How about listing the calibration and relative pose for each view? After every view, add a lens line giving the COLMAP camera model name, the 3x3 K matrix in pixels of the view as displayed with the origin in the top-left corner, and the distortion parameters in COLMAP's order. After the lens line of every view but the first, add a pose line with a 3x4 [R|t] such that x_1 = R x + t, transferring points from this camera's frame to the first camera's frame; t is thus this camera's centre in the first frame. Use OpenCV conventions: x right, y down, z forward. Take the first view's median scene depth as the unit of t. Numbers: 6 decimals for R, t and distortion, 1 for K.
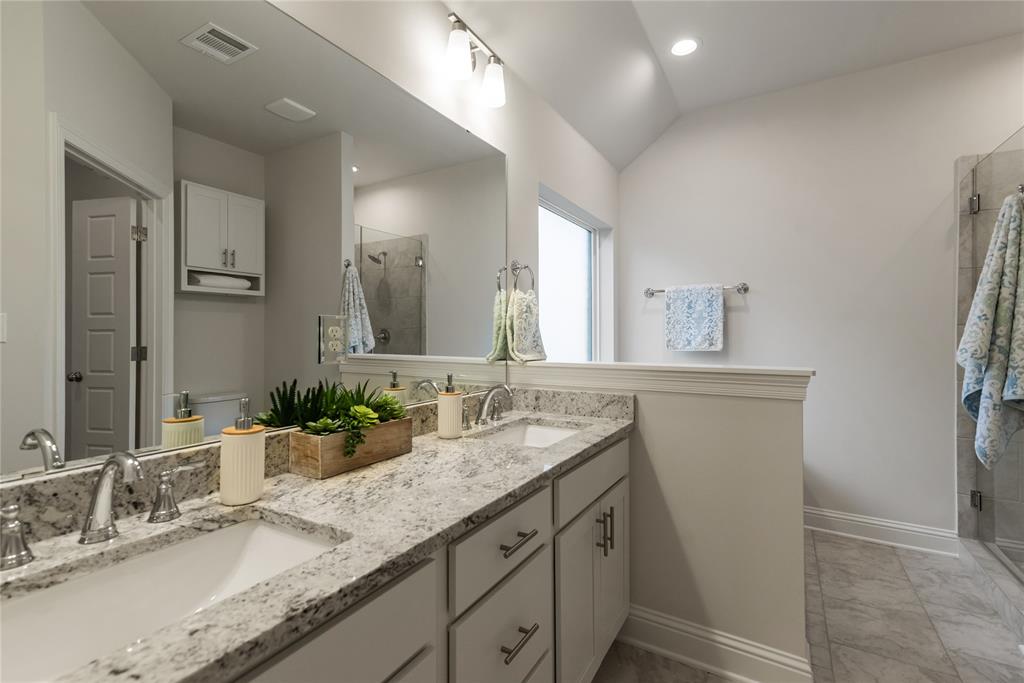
lens RADIAL K [[477.8, 0, 510.2], [0, 477.8, 316.1], [0, 0, 1]] dist [0.010905, -0.000029]
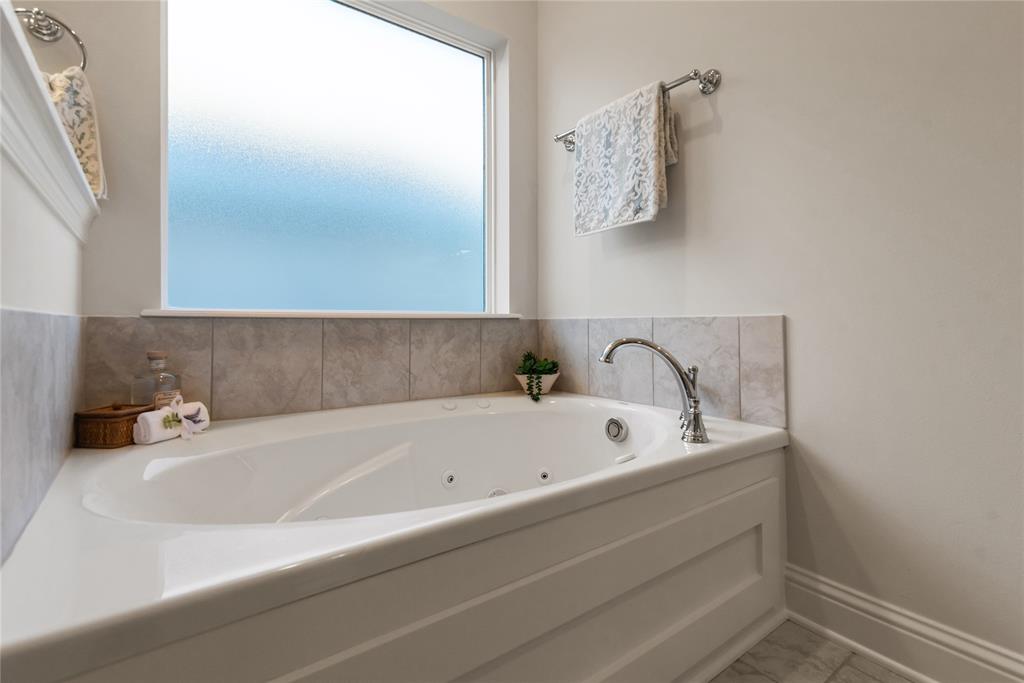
lens RADIAL K [[492.4, 0, 520.3], [0, 492.4, 305.4], [0, 0, 1]] dist [0.013618, 0.000420]
pose [[0.918621, -0.014170, -0.394886, 0.509685], [0.014854, 0.999889, -0.001324, 0.156011], [0.394860, -0.004649, 0.918729, 0.497972]]
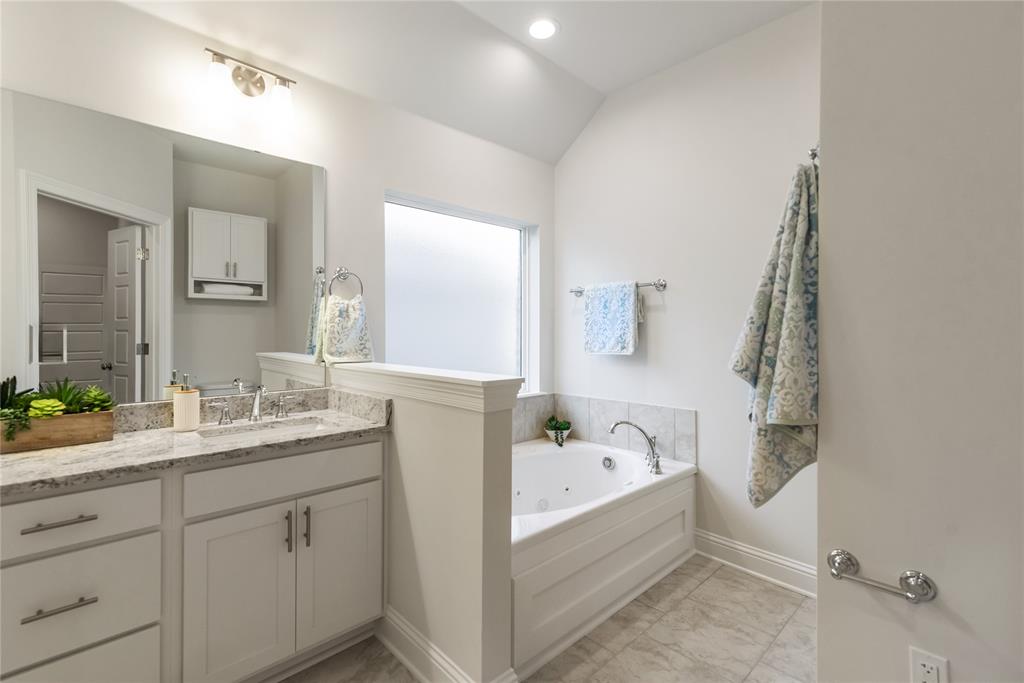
lens RADIAL K [[477.8, 0, 511.9], [0, 477.8, 320.2], [0, 0, 1]] dist [0.010905, -0.000029]
pose [[0.959690, -0.004500, -0.281025, 0.475782], [0.008978, 0.999852, 0.014648, -0.008010], [0.280917, -0.016580, 0.959589, 0.068350]]
